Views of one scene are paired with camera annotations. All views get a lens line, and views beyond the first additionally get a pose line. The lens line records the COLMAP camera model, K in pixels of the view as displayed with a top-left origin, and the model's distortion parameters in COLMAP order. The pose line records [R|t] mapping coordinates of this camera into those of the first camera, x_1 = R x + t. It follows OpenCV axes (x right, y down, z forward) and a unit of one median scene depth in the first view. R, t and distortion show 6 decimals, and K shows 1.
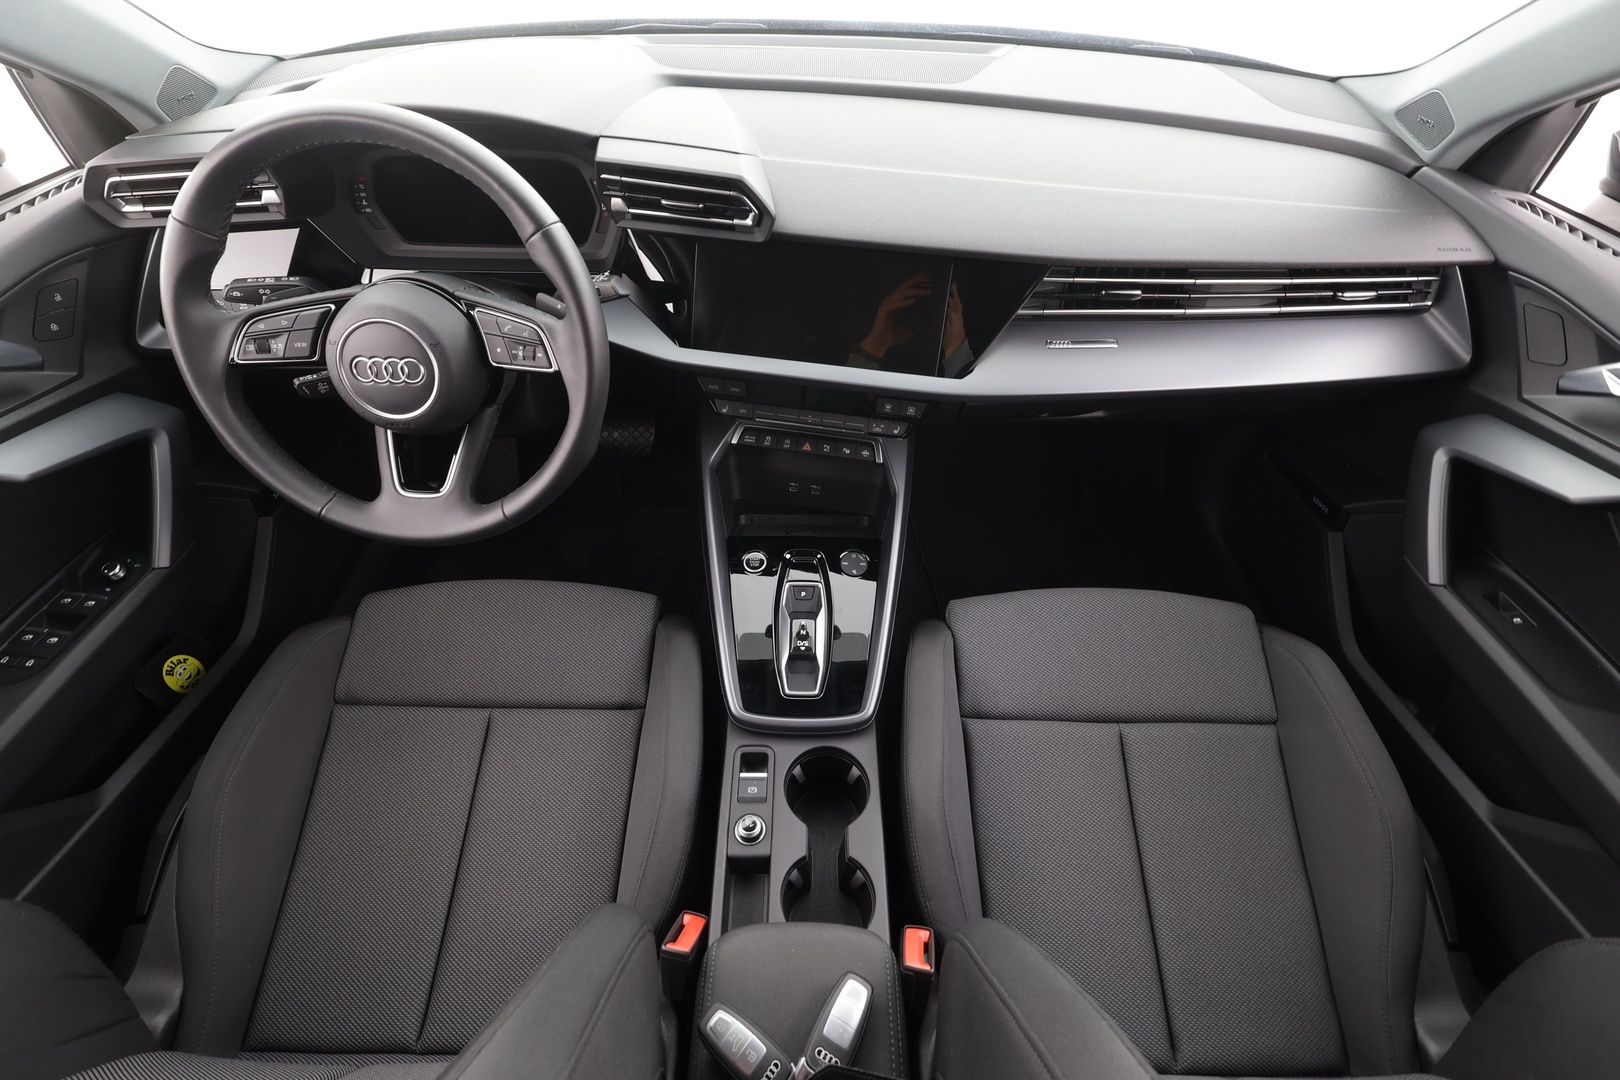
lens RADIAL K [[753.2, 0, 809.0], [0, 753.2, 540.8], [0, 0, 1]] dist [-0.000280, 0.000721]
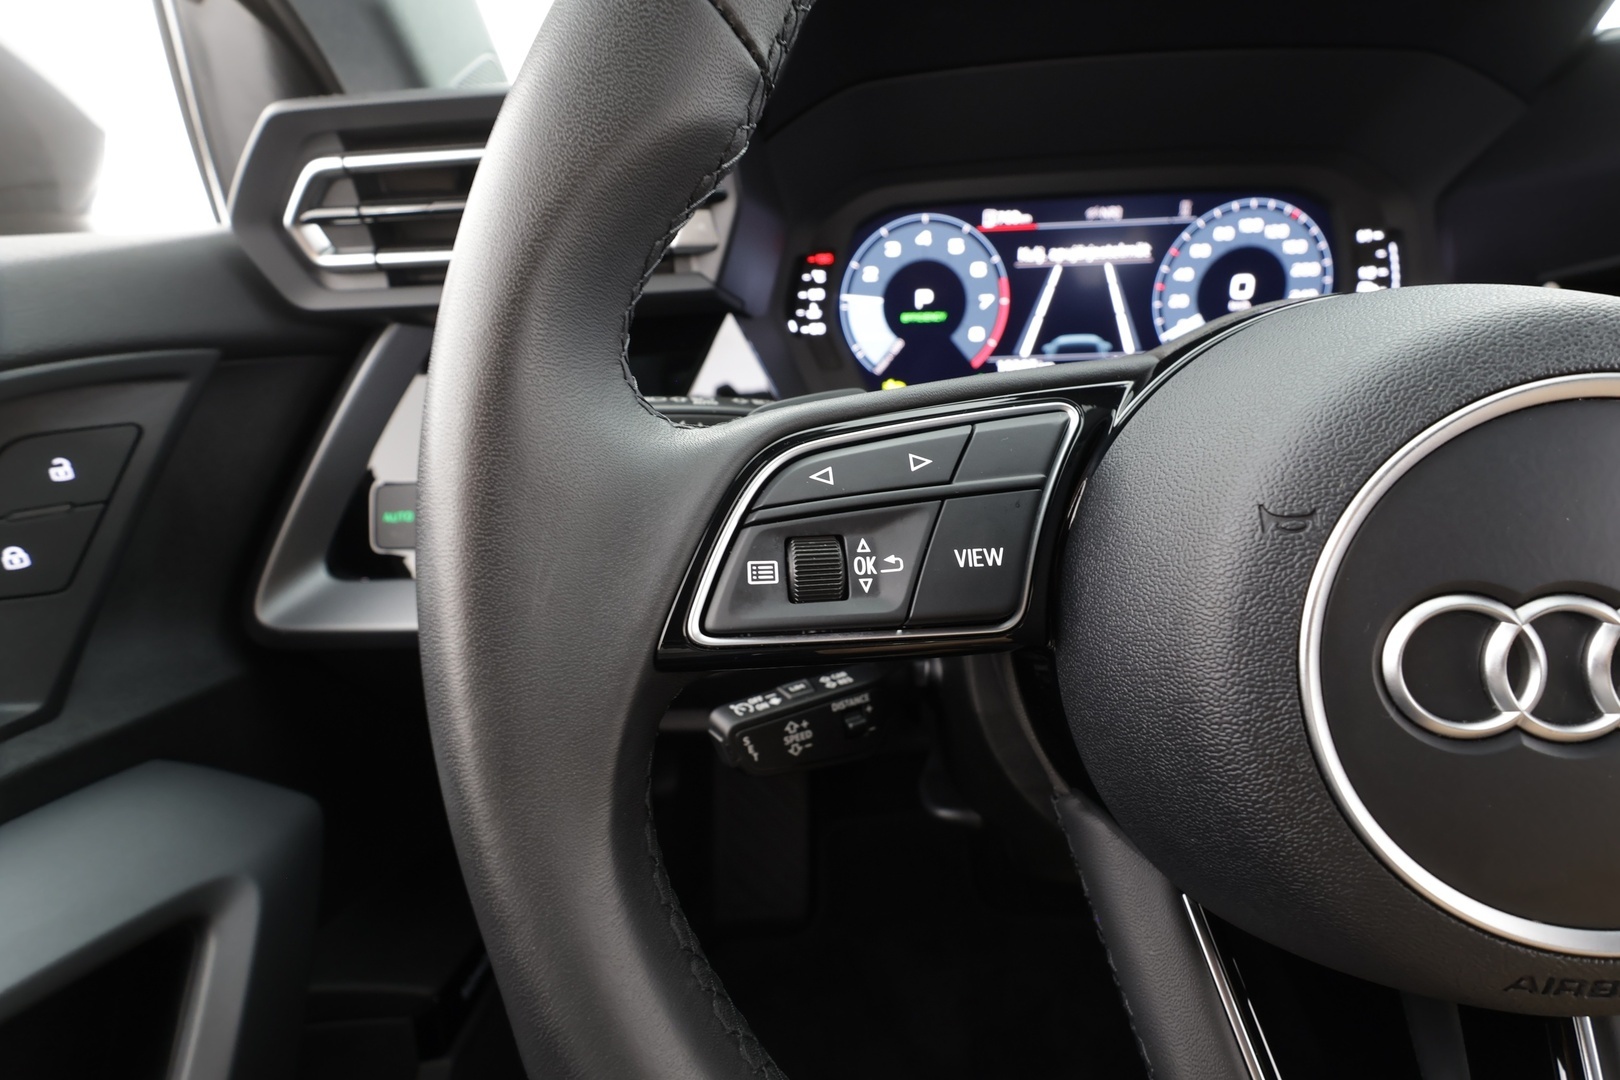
lens RADIAL K [[753.2, 0, 806.6], [0, 753.2, 543.8], [0, 0, 1]] dist [-0.000280, 0.000721]
pose [[0.996529, -0.033976, -0.076003, -0.618658], [0.001745, 0.921254, -0.388956, -0.158899], [0.083233, 0.387474, 0.918116, 0.699707]]
